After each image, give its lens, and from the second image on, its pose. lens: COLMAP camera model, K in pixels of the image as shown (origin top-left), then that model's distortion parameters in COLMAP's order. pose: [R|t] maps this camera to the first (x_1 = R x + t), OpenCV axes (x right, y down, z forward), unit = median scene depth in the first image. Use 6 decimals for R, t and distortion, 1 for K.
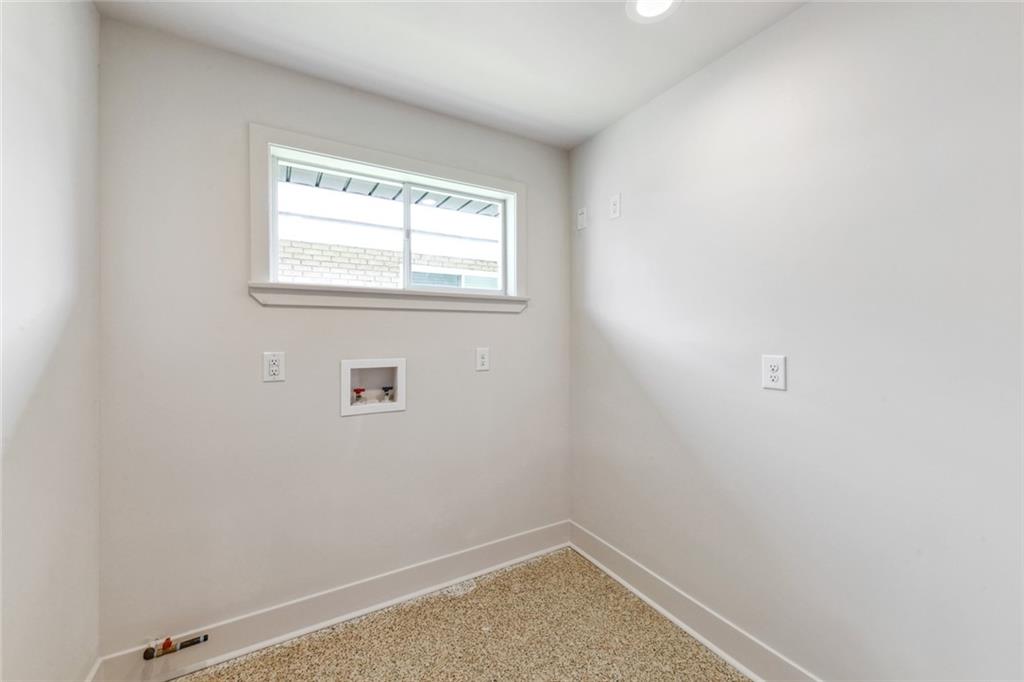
lens RADIAL K [[406.5, 0, 510.1], [0, 406.5, 338.6], [0, 0, 1]] dist [0.021832, -0.010778]
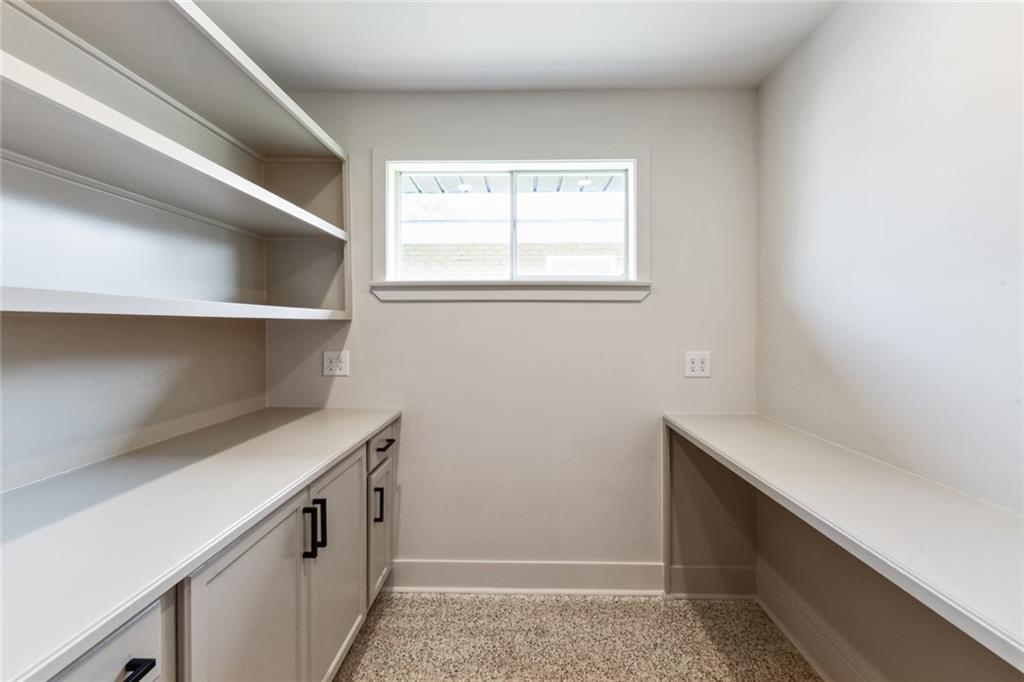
lens RADIAL K [[406.5, 0, 510.1], [0, 406.5, 338.6], [0, 0, 1]] dist [0.021832, -0.010778]
pose [[0.840423, 0.020618, -0.541538, 0.281396], [-0.010507, 0.999708, 0.021755, -0.000995], [0.541828, -0.012594, 0.840395, 0.158332]]
